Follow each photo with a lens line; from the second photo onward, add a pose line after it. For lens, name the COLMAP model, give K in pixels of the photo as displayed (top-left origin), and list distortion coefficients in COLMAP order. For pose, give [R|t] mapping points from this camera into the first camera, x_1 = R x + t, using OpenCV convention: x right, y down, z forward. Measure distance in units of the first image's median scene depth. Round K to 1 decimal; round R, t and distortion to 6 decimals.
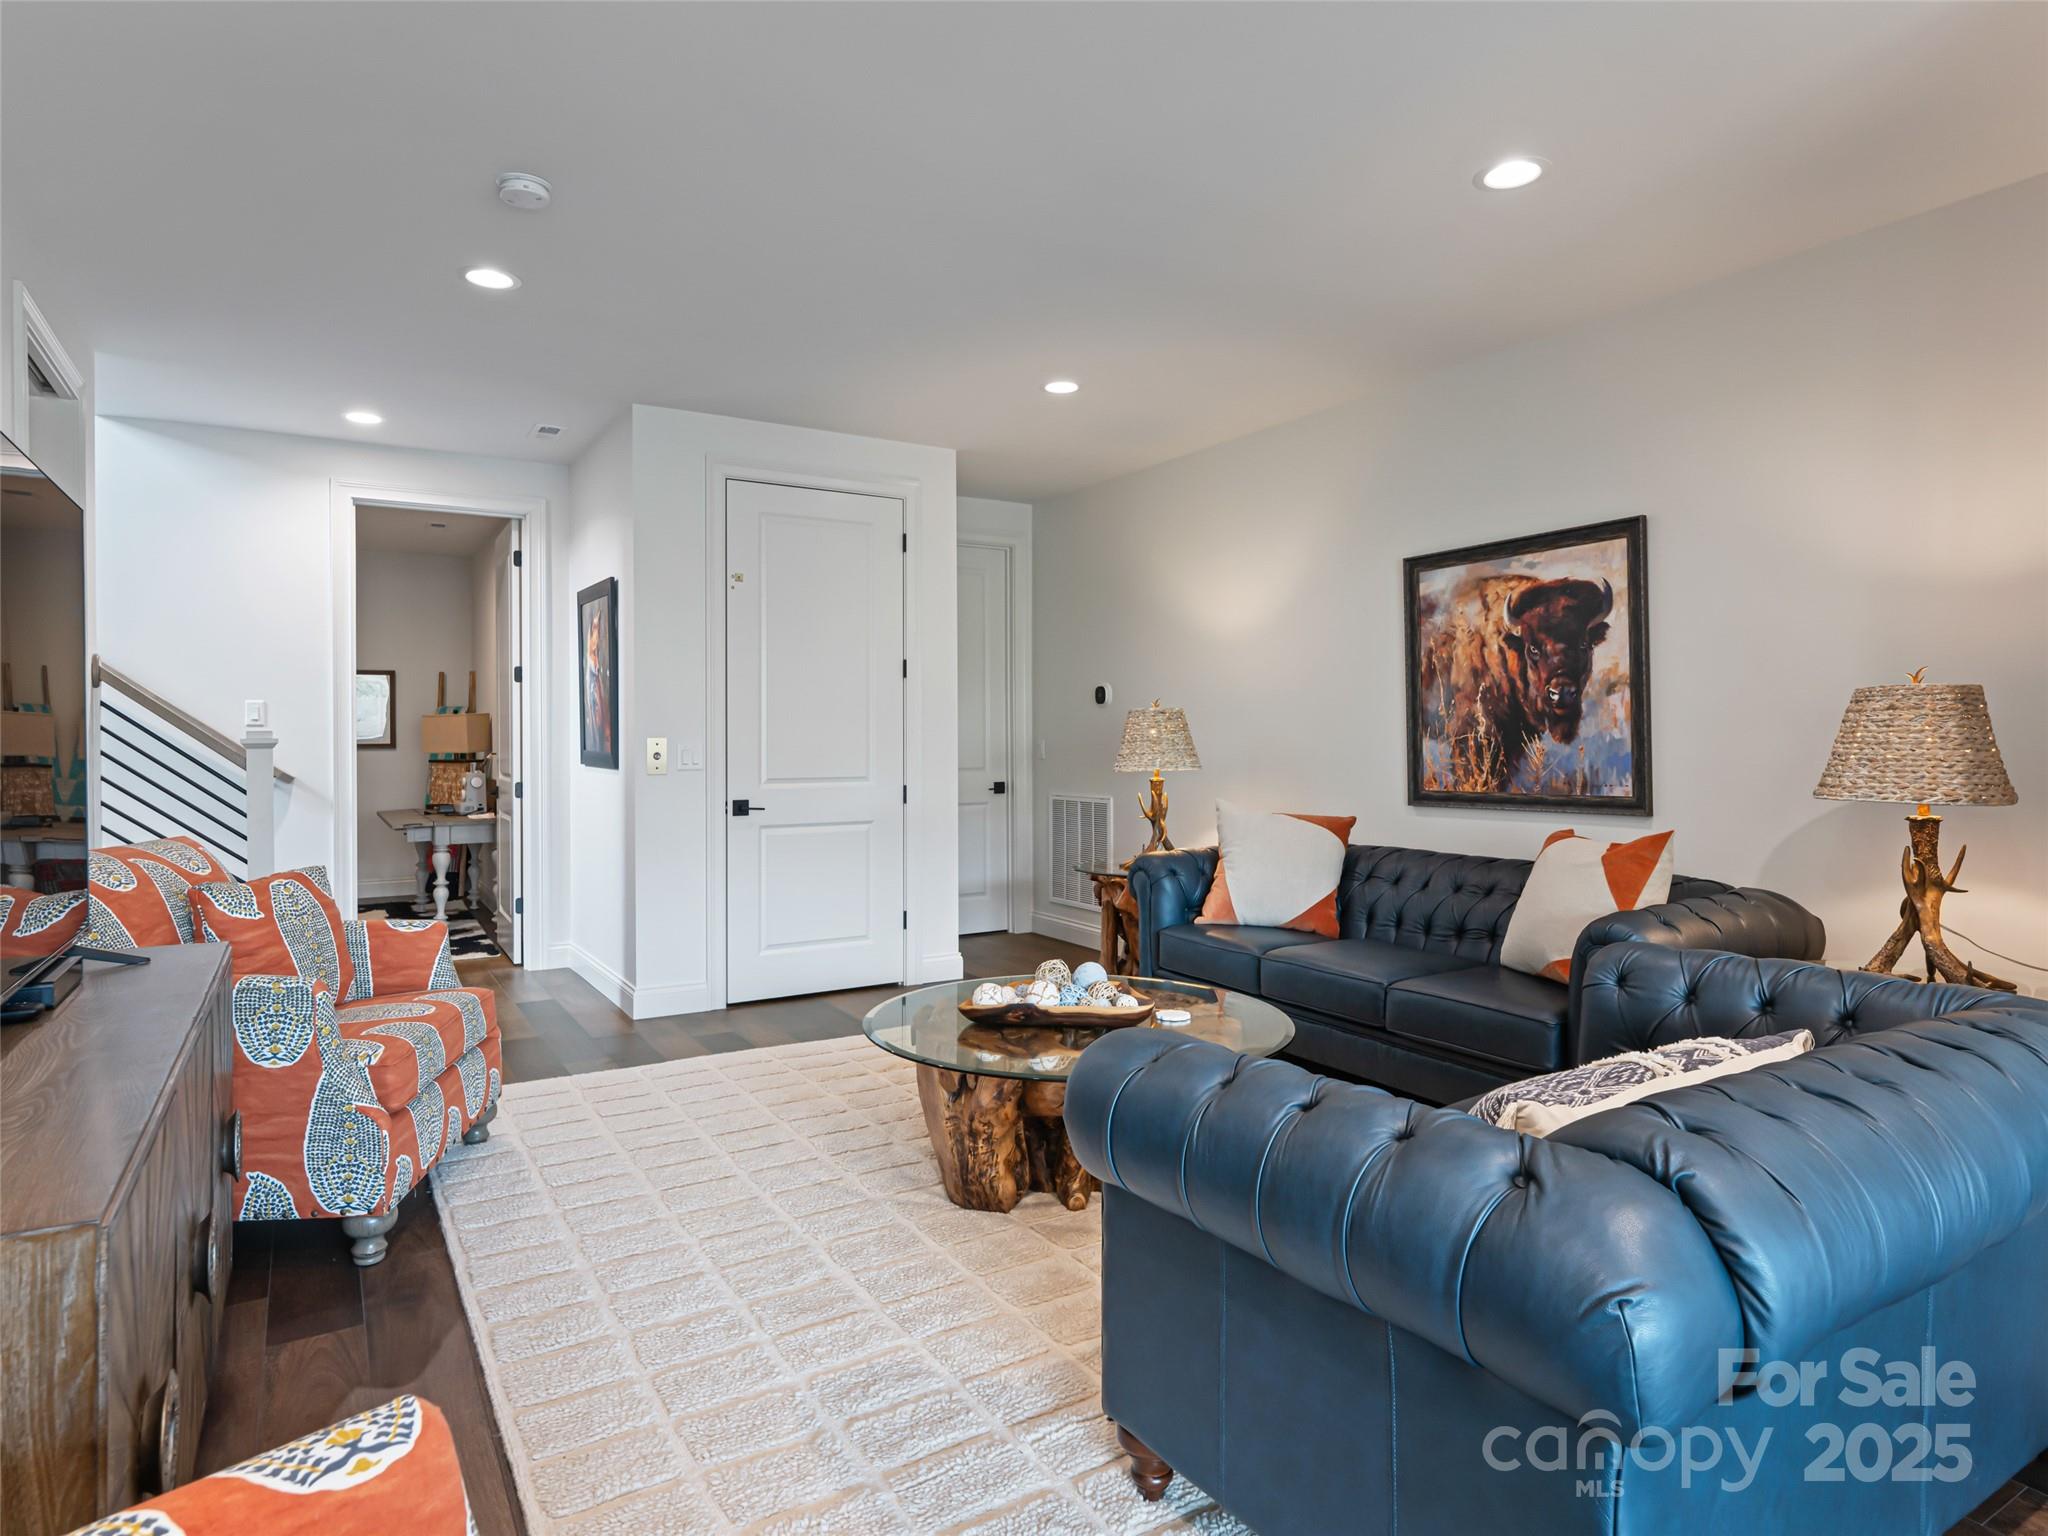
lens RADIAL K [[1138.3, 0, 1019.1], [0, 1138.3, 757.5], [0, 0, 1]] dist [-0.001925, -0.000181]
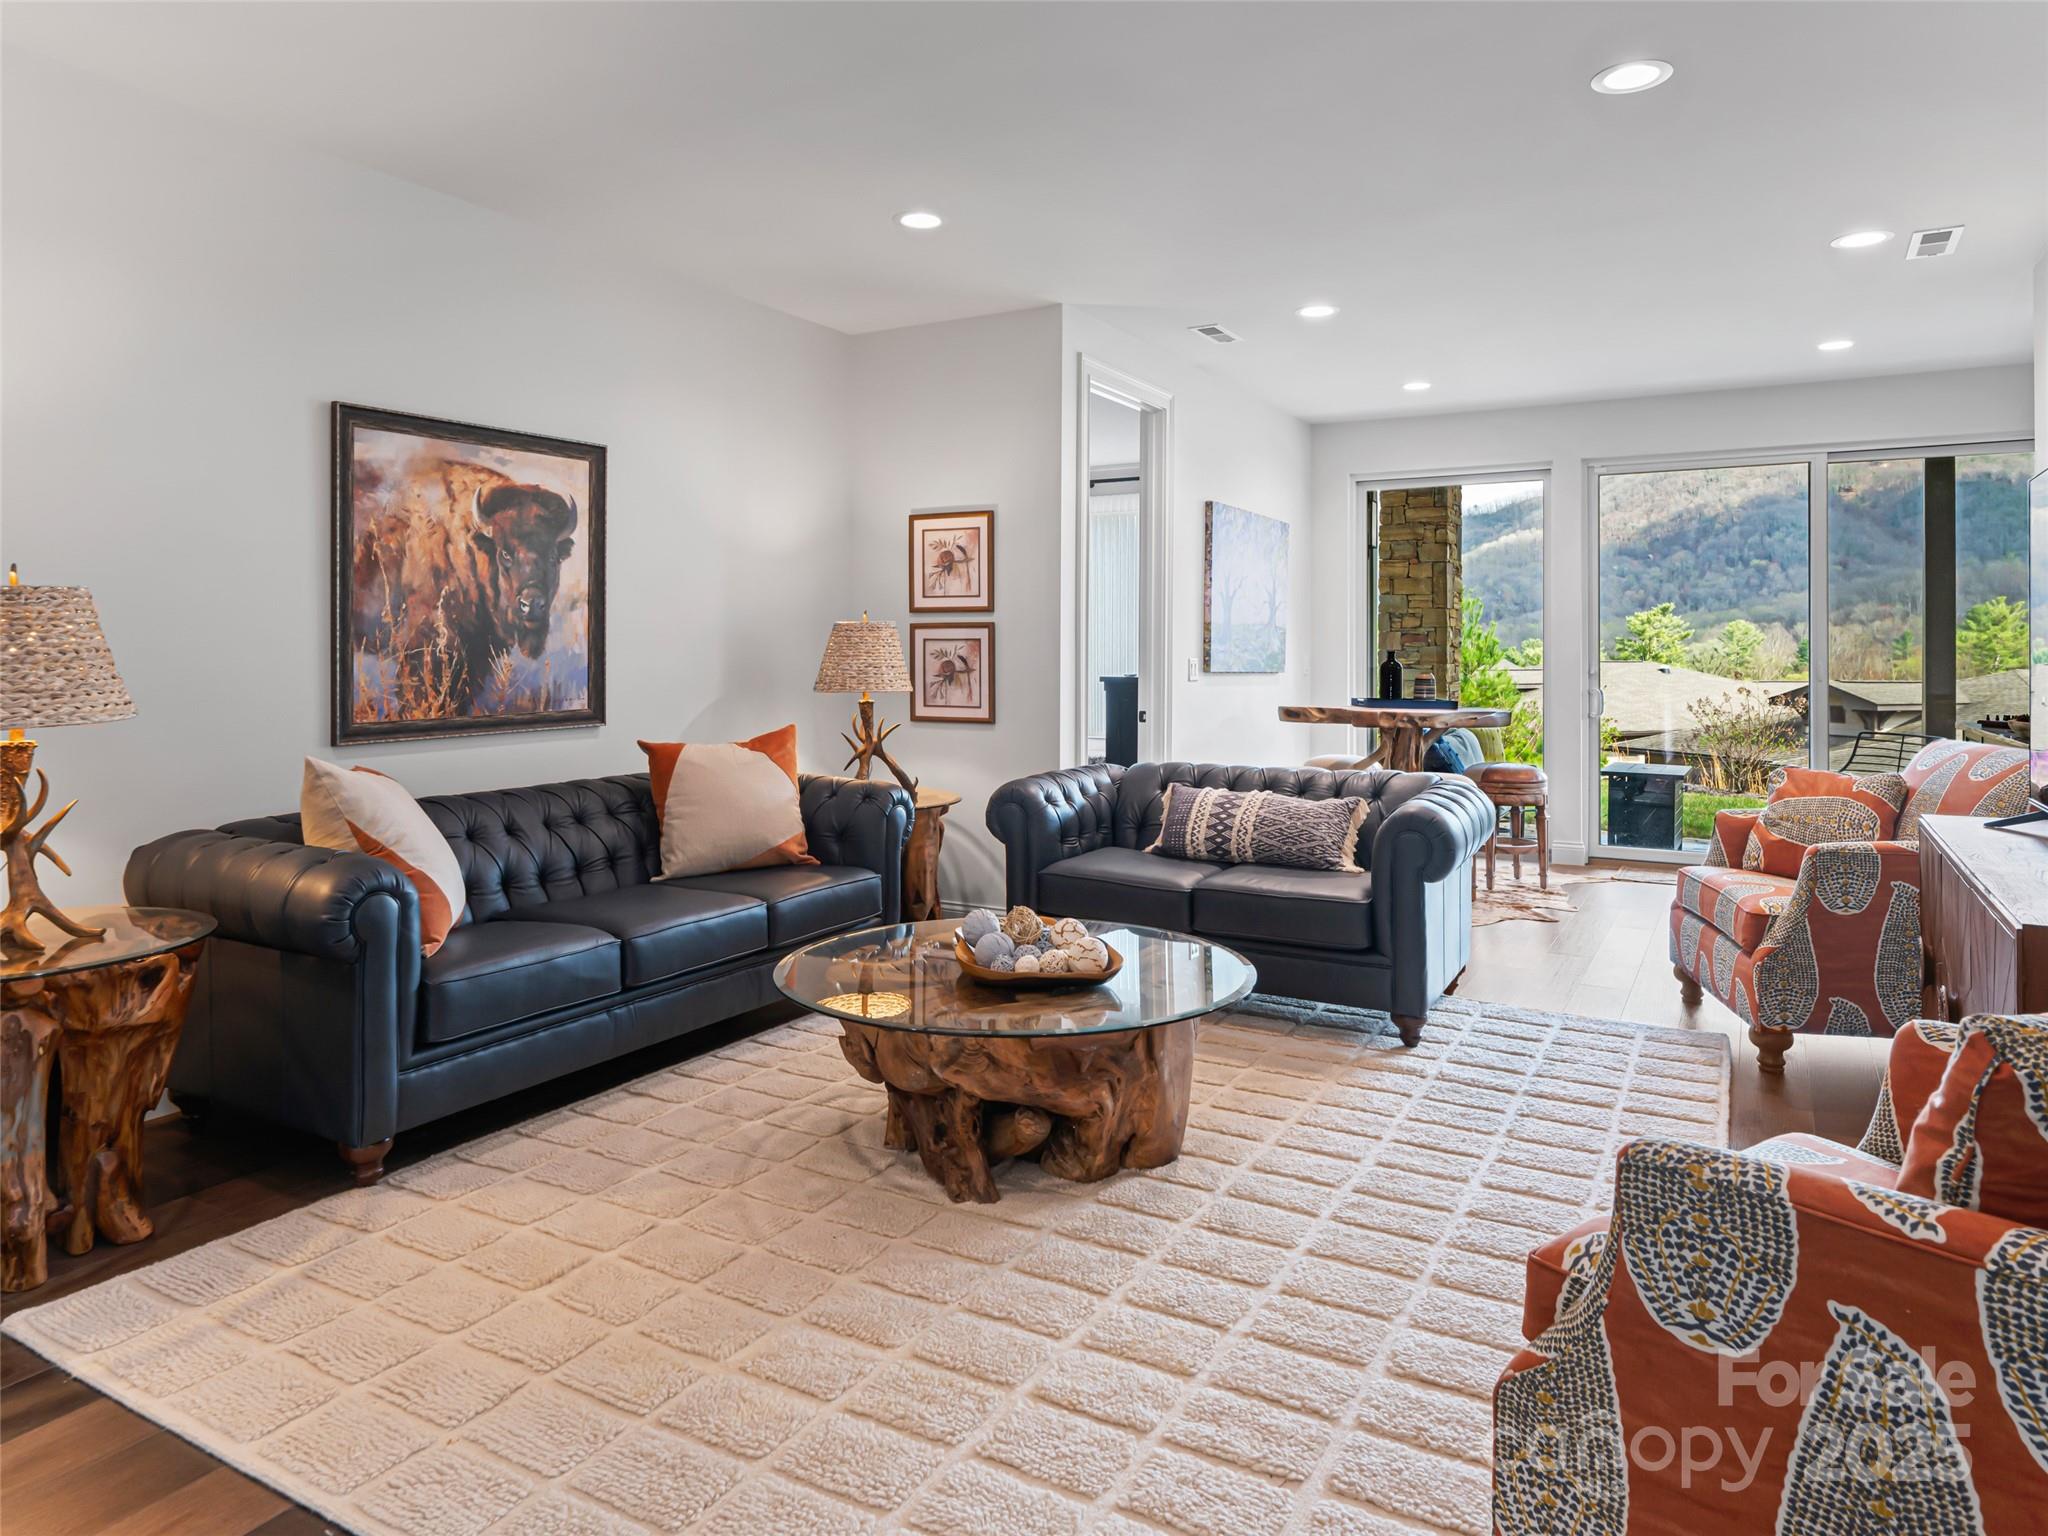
lens RADIAL K [[1284.2, 0, 1028.2], [0, 1284.2, 639.6], [0, 0, 1]] dist [-0.004405, 0.002821]
pose [[-0.479173, 0.005082, 0.877706, -0.625222], [0.009625, 0.999954, -0.000536, -0.022270], [-0.877668, 0.008191, -0.479200, 1.090031]]
